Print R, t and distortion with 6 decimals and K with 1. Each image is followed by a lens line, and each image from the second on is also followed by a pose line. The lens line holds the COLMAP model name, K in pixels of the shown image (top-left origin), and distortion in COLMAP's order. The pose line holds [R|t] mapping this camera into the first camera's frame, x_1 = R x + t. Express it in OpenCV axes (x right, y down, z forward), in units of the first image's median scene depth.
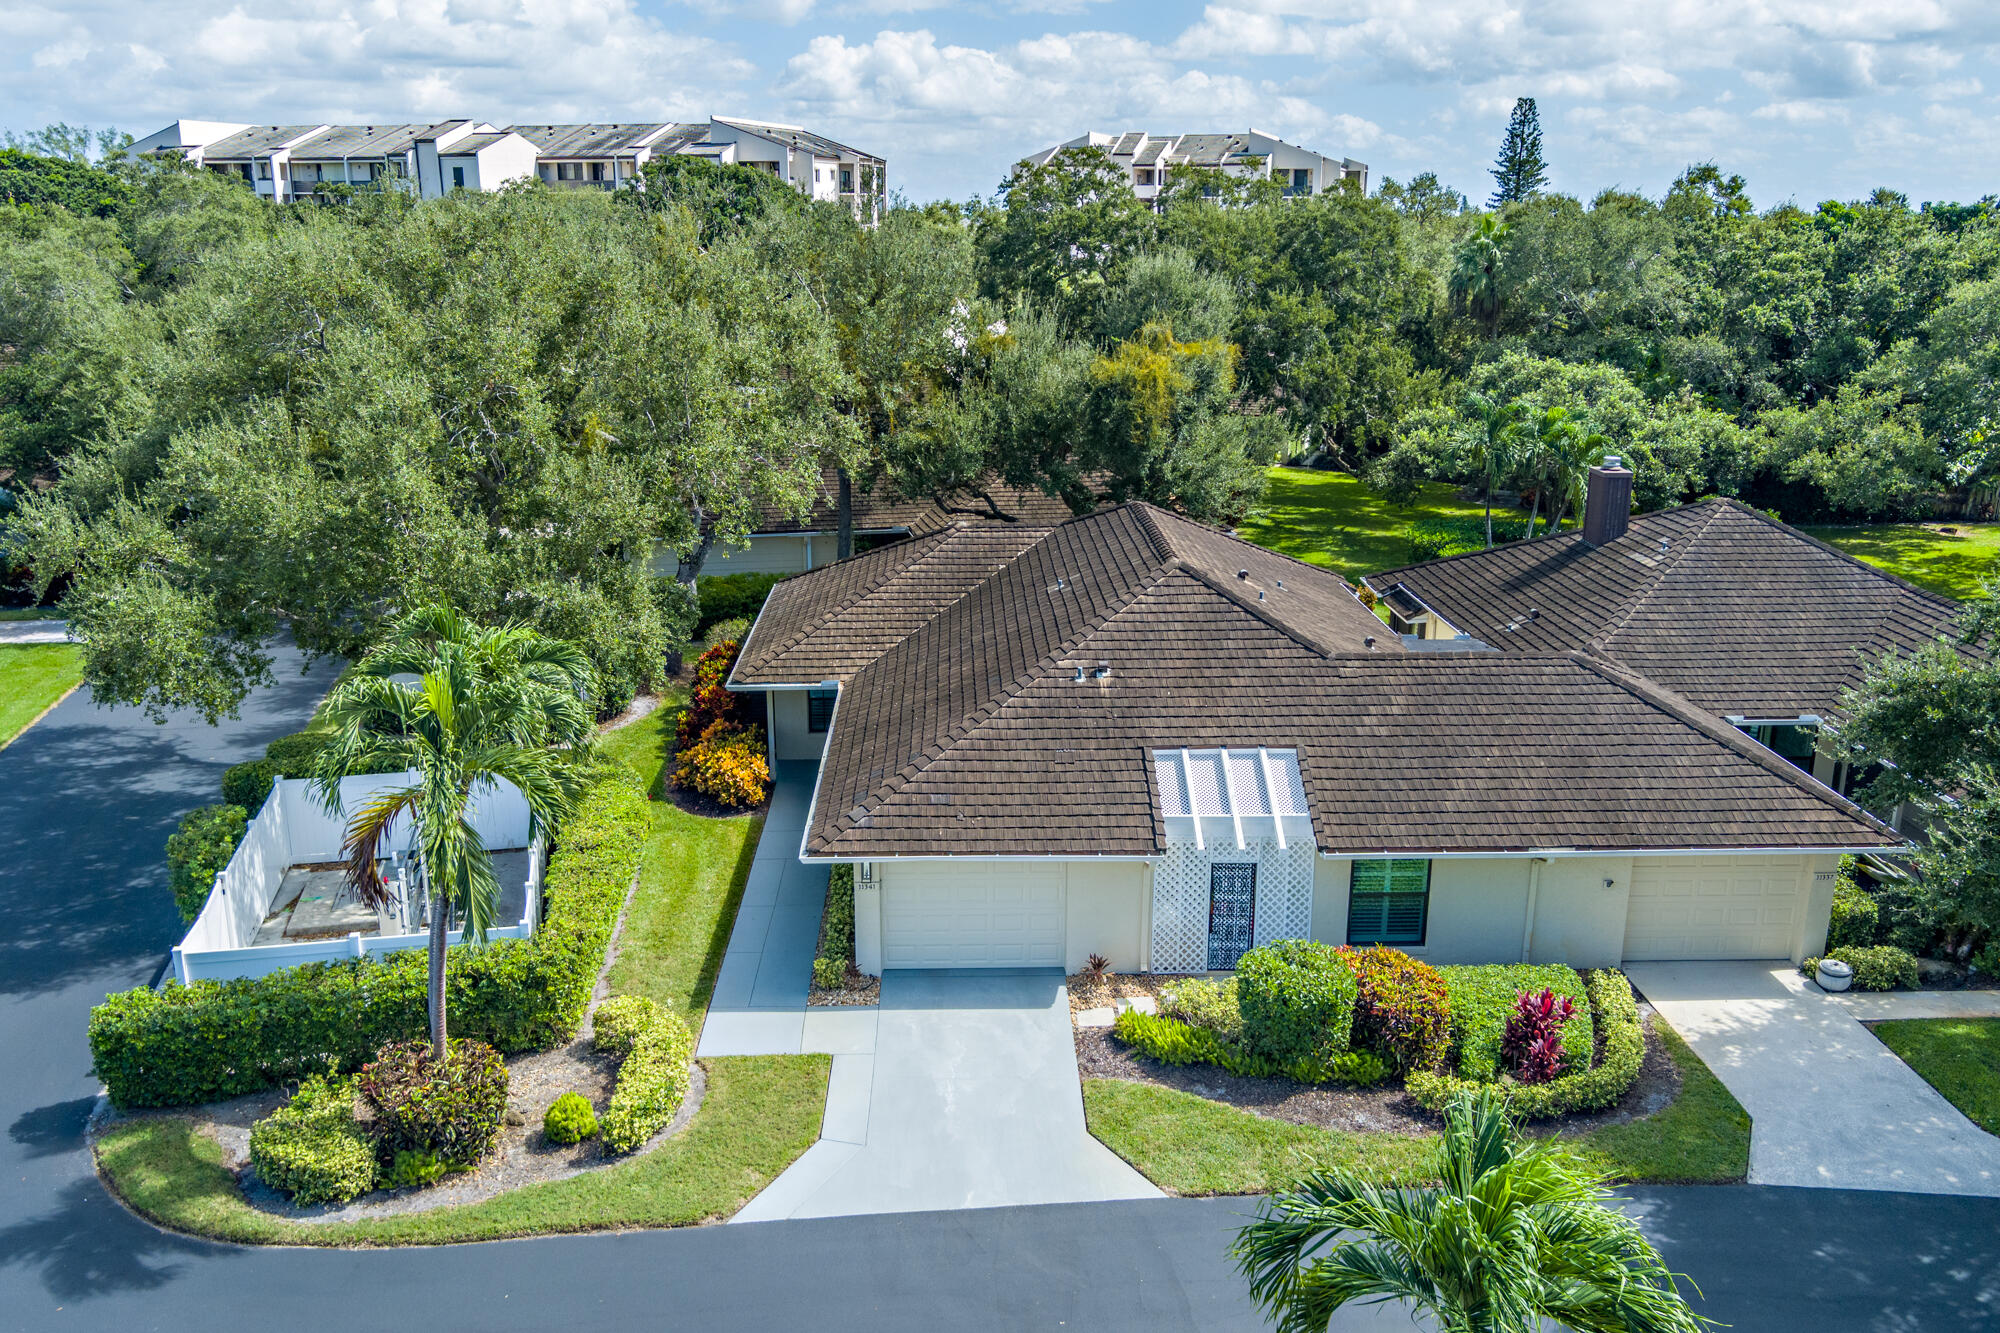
lens RADIAL K [[1595.0, 0, 1000.0], [0, 1595.0, 666.5], [0, 0, 1]] dist [-0.014095, 0.010829]
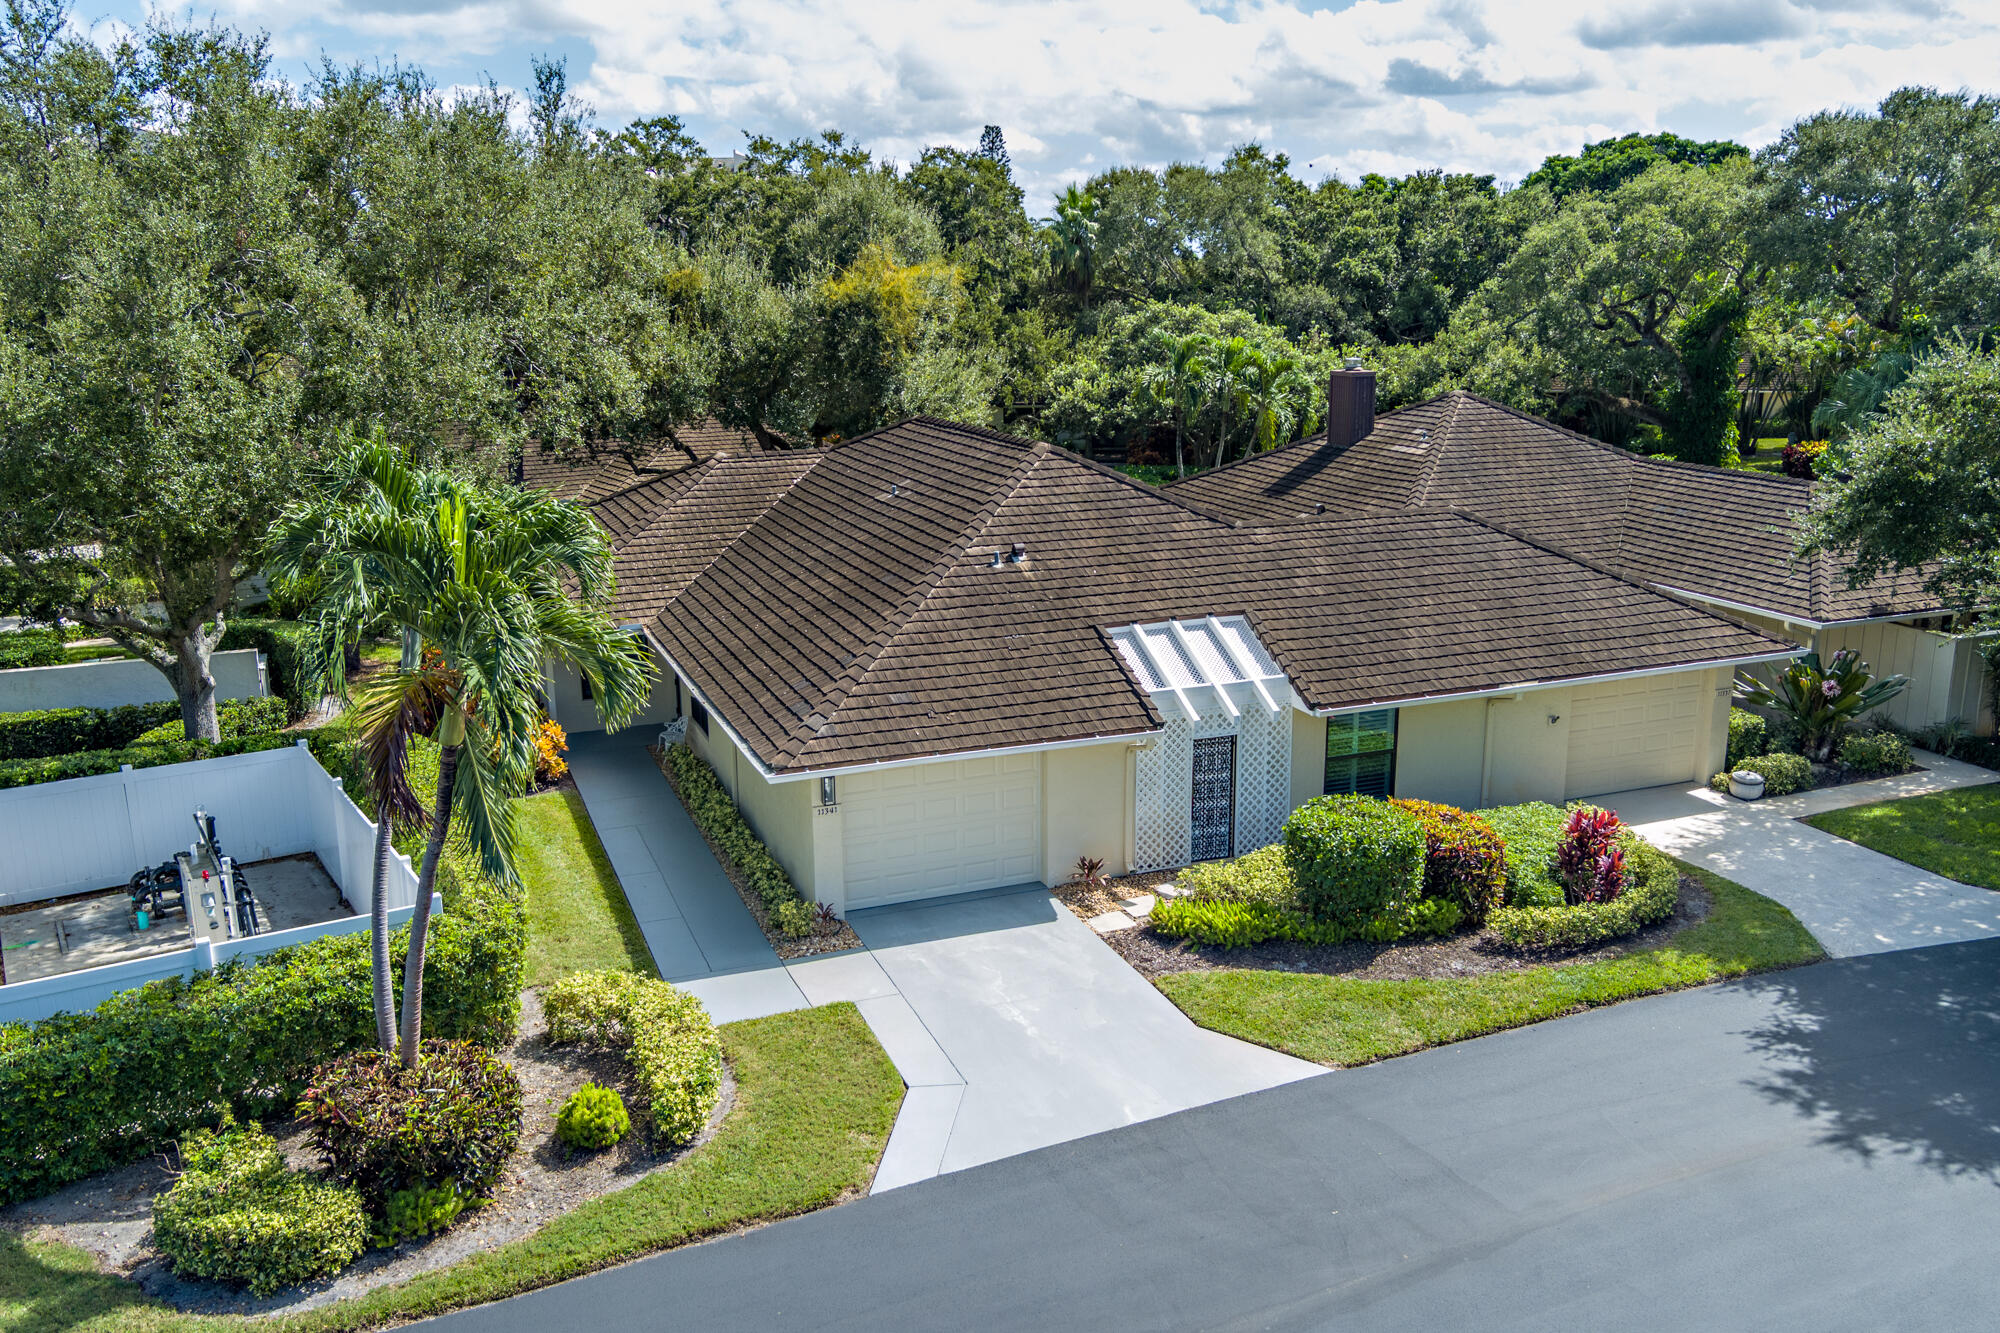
lens RADIAL K [[1602.7, 0, 1000.0], [0, 1602.7, 666.5], [0, 0, 1]] dist [-0.008887, 0.001289]
pose [[0.941370, -0.091483, 0.324735, -0.254180], [0.101908, 0.994678, -0.015204, 0.081366], [-0.321615, 0.047406, 0.945683, 0.164479]]
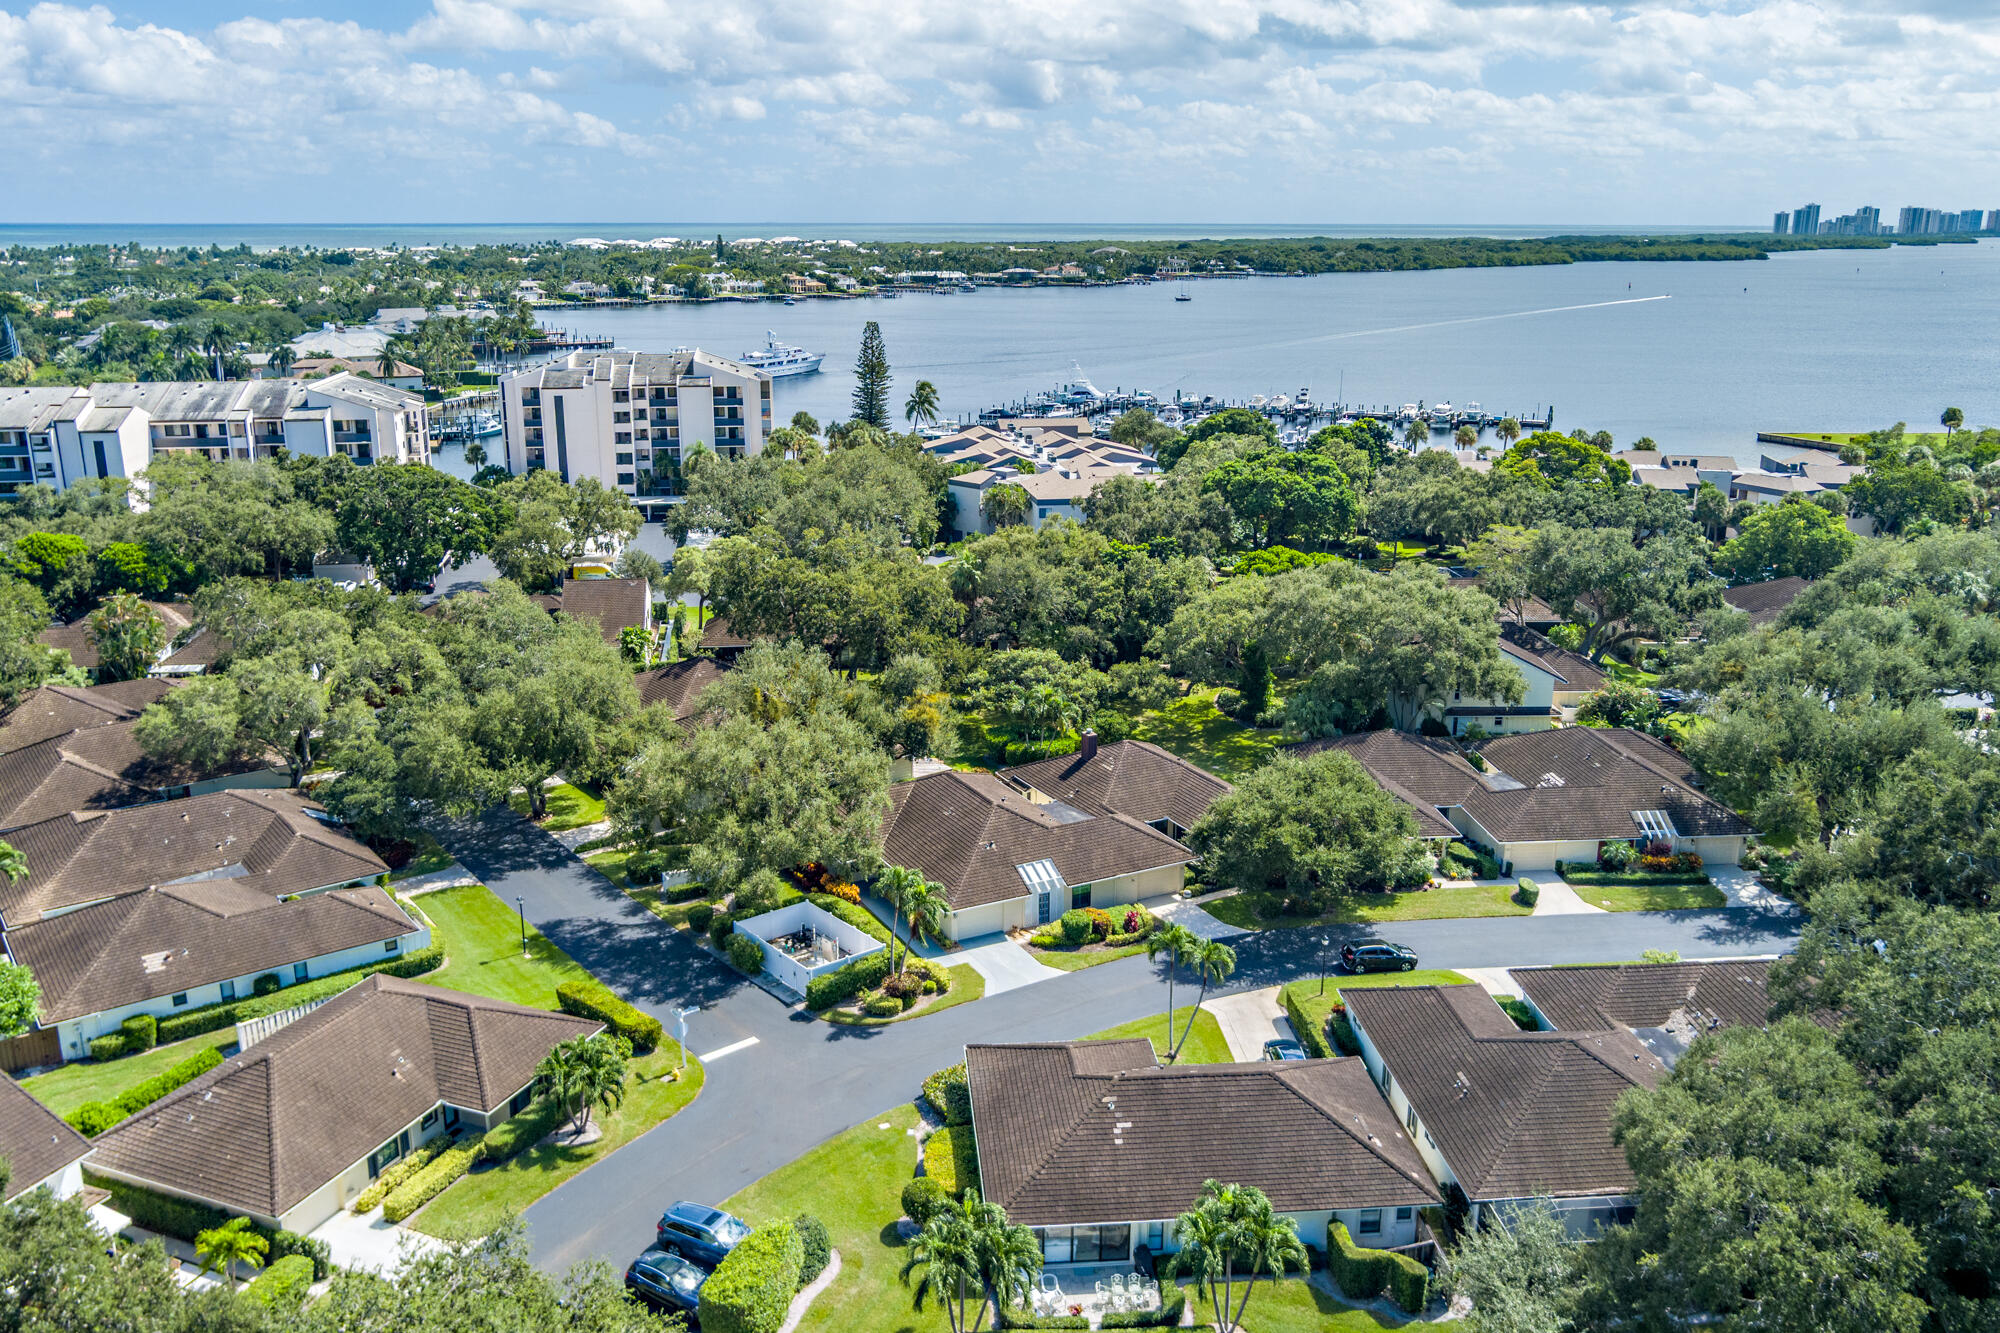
lens RADIAL K [[1602.7, 0, 1000.0], [0, 1602.7, 666.5], [0, 0, 1]] dist [-0.008887, 0.001289]
pose [[0.897520, -0.120185, 0.424279, -1.393195], [0.119394, 0.992436, 0.028560, -0.492979], [-0.424503, 0.025023, 0.905081, -2.220424]]
